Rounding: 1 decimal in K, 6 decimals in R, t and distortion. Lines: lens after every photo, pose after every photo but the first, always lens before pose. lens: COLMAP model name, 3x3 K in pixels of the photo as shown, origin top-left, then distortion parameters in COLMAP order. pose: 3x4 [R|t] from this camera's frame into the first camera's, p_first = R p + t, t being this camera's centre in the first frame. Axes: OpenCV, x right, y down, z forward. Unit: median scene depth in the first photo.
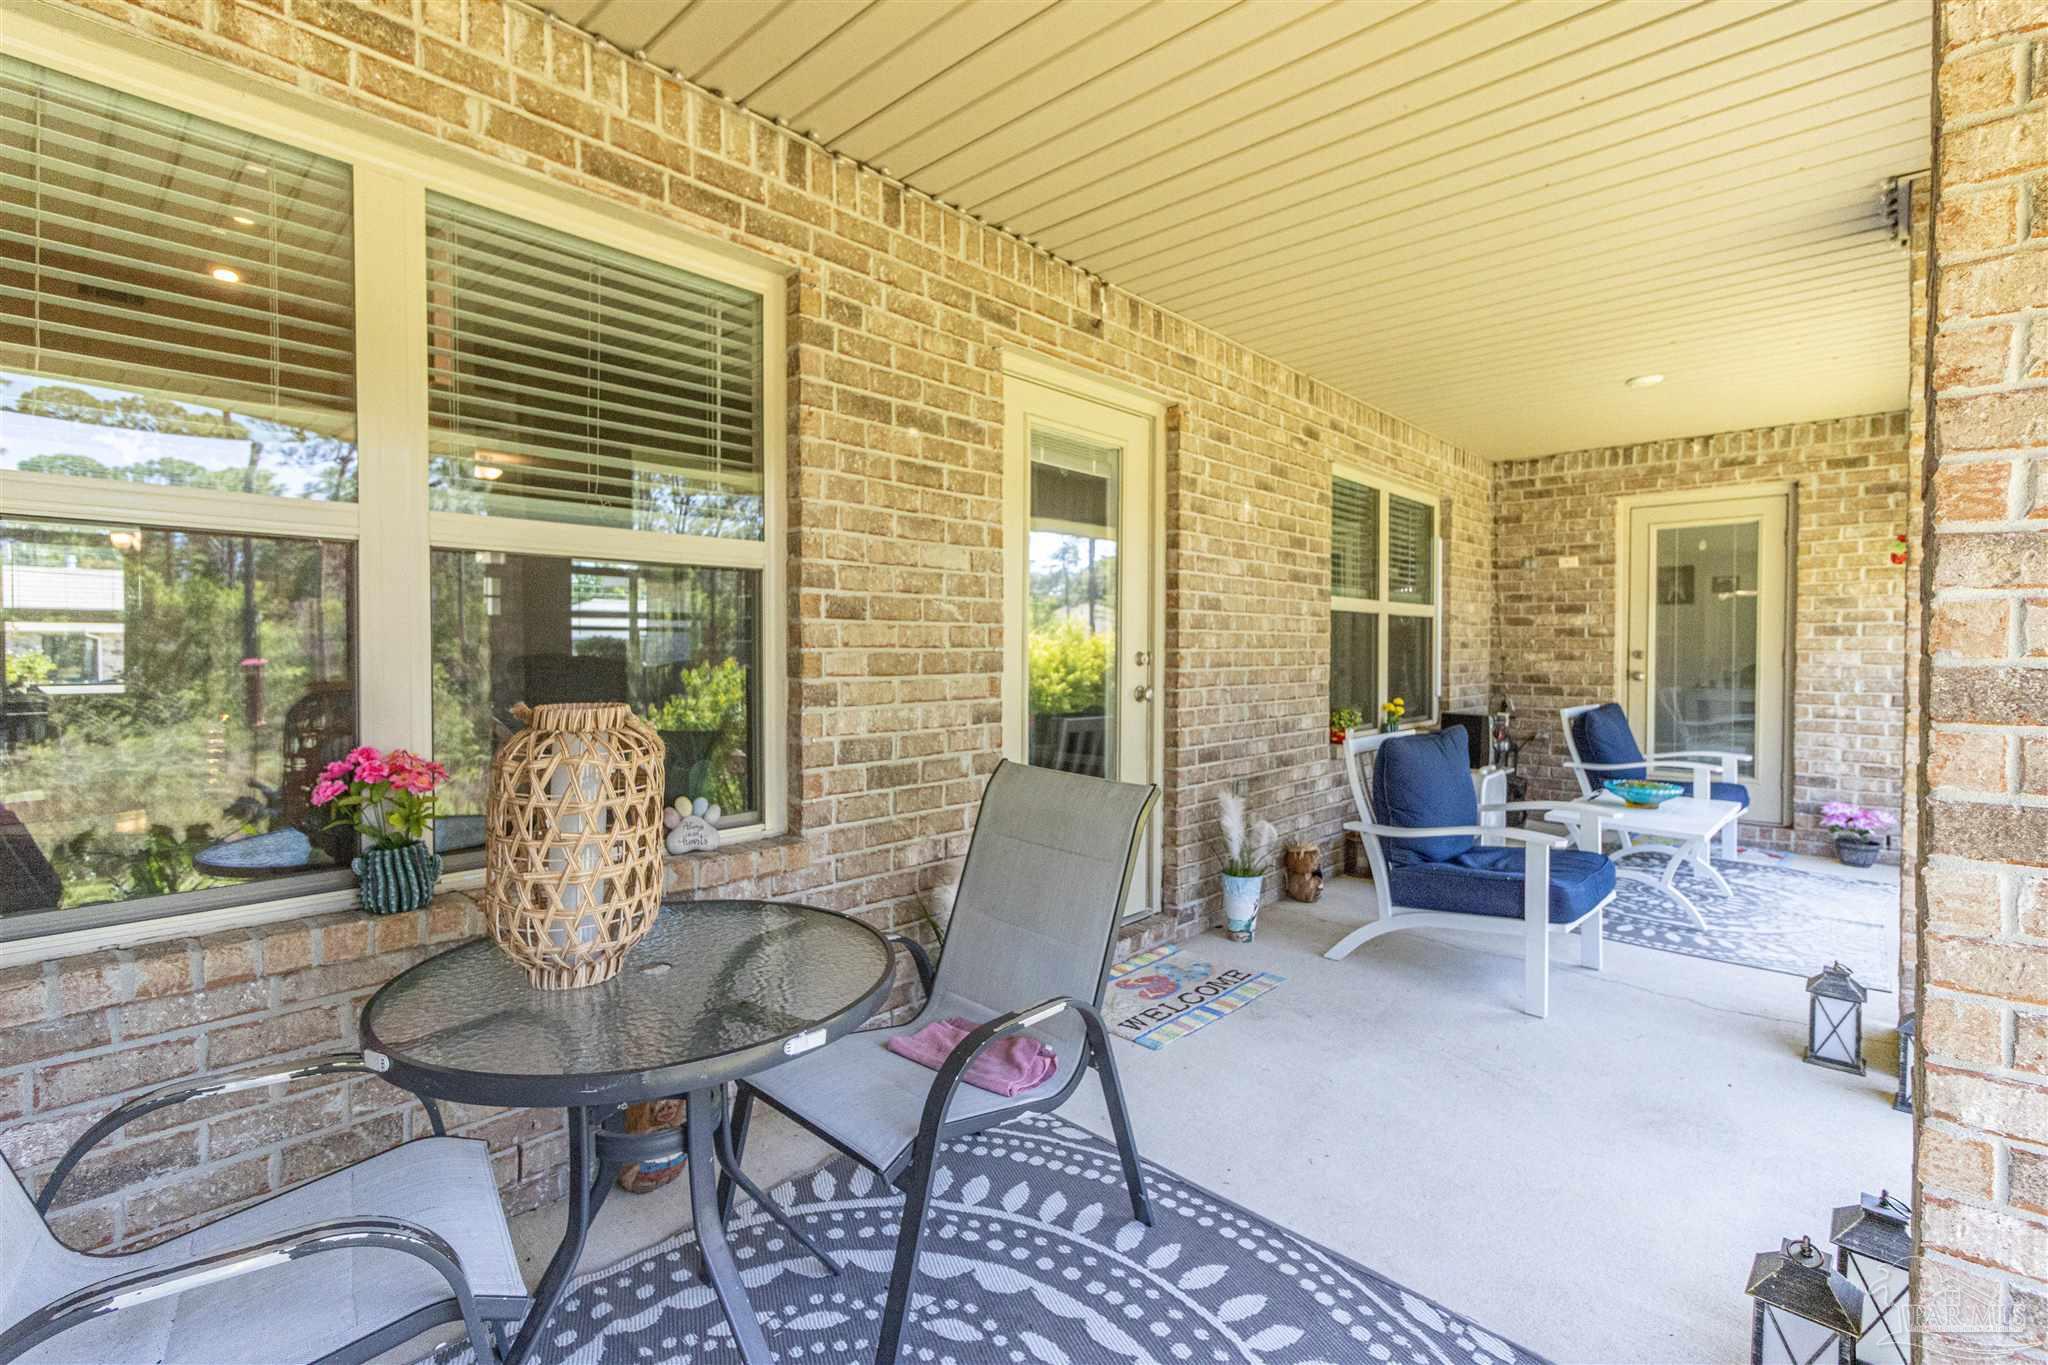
lens RADIAL K [[943.7, 0, 1024.7], [0, 943.7, 671.2], [0, 0, 1]] dist [0.007823, -0.001724]
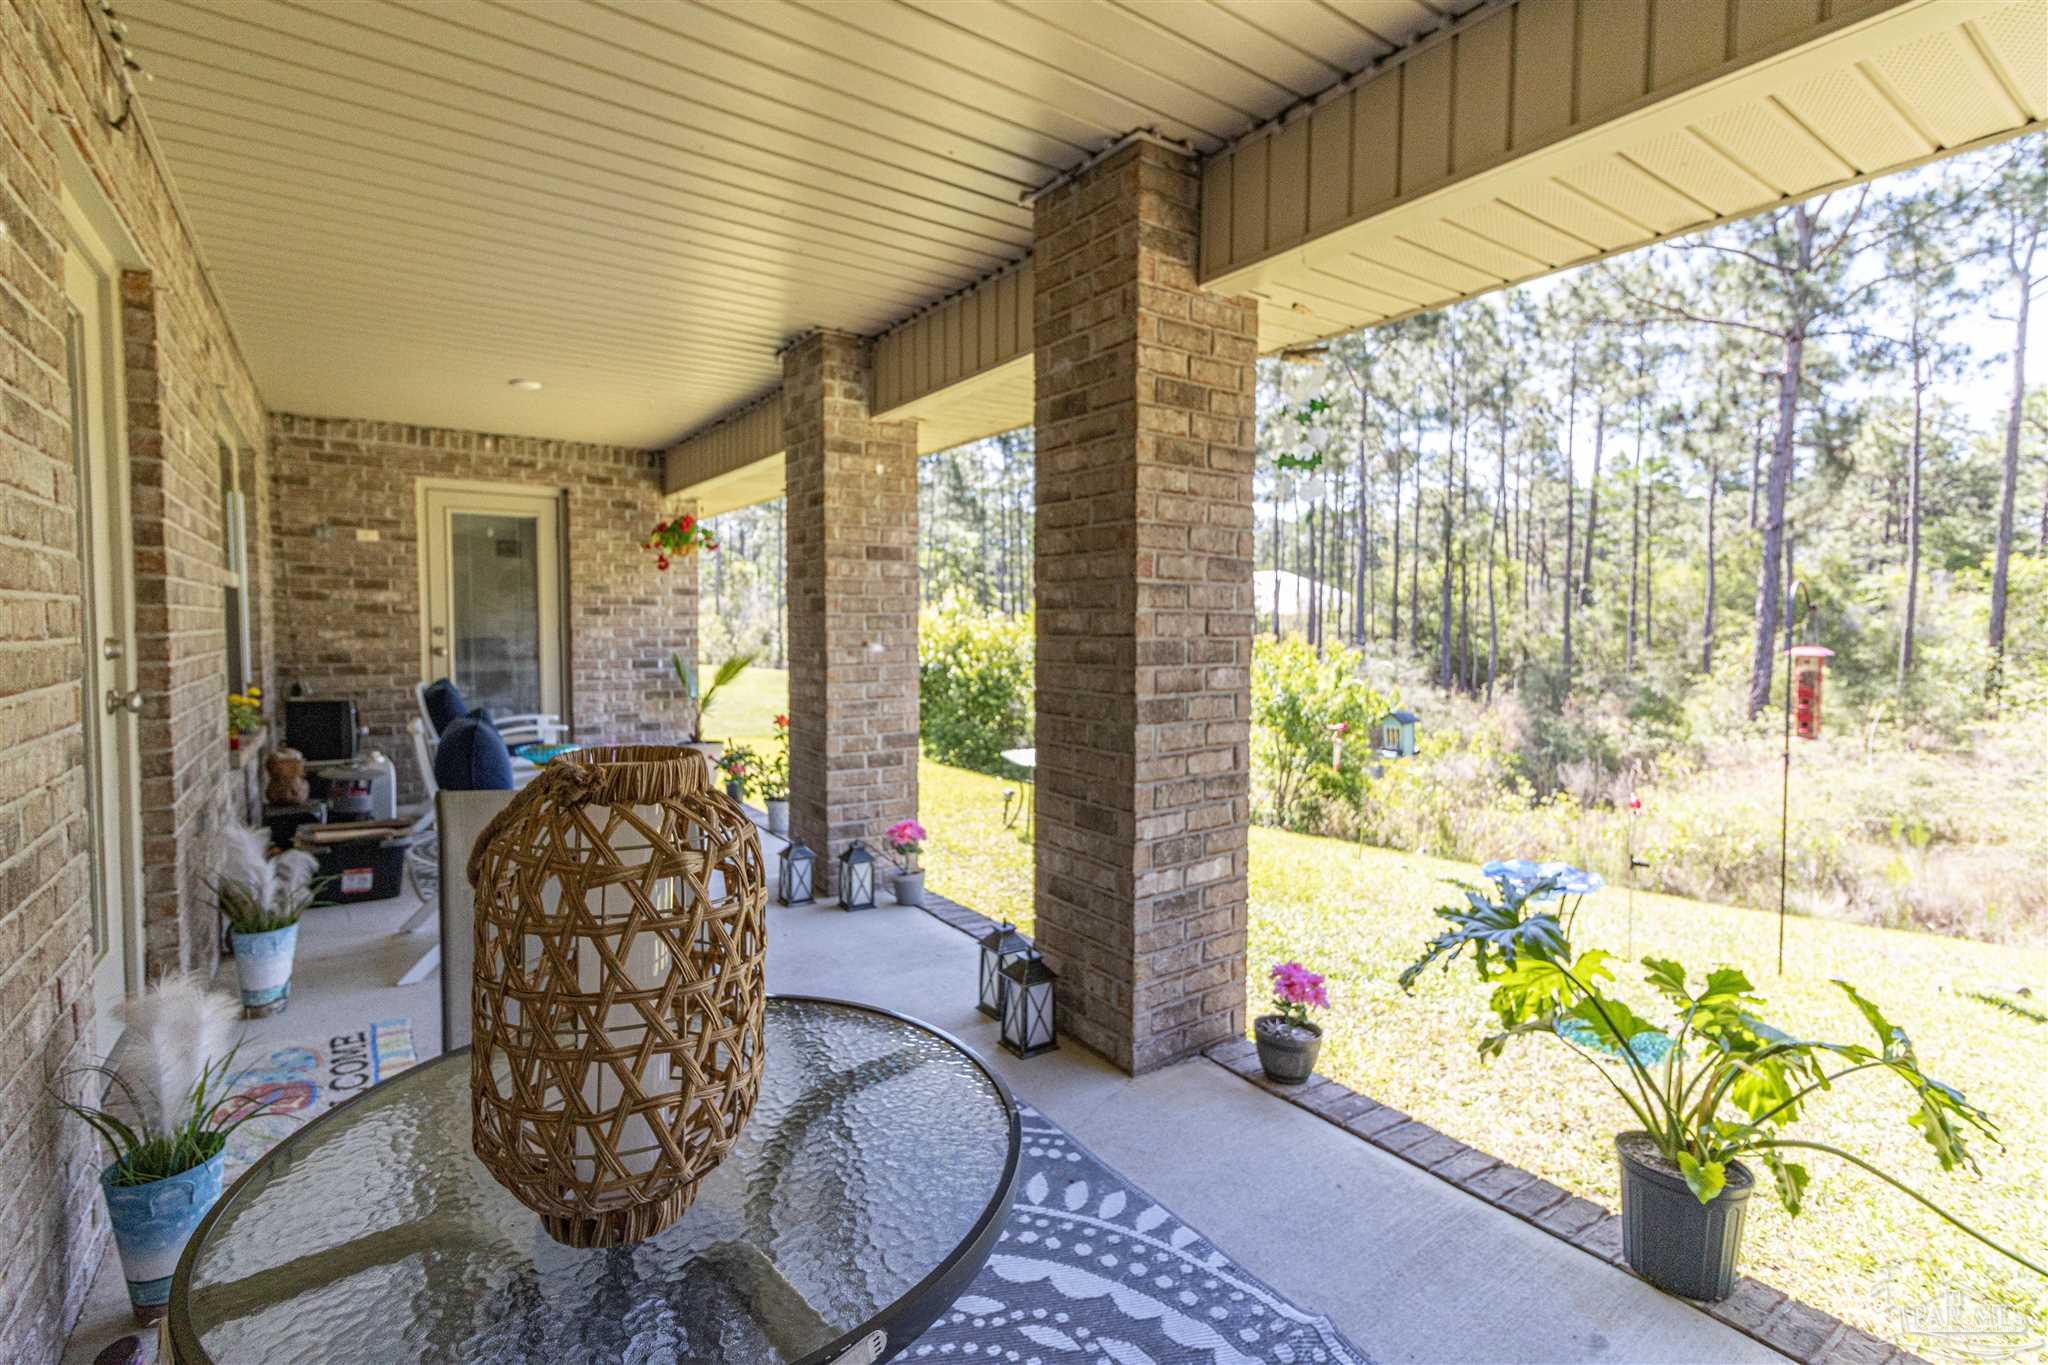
lens RADIAL K [[943.7, 0, 1024.0], [0, 943.7, 675.1], [0, 0, 1]] dist [0.007823, -0.001724]
pose [[0.202732, -0.056015, 0.977631, -0.251212], [0.022048, 0.998371, 0.052631, -0.009983], [-0.978986, 0.010885, 0.203637, 0.159786]]
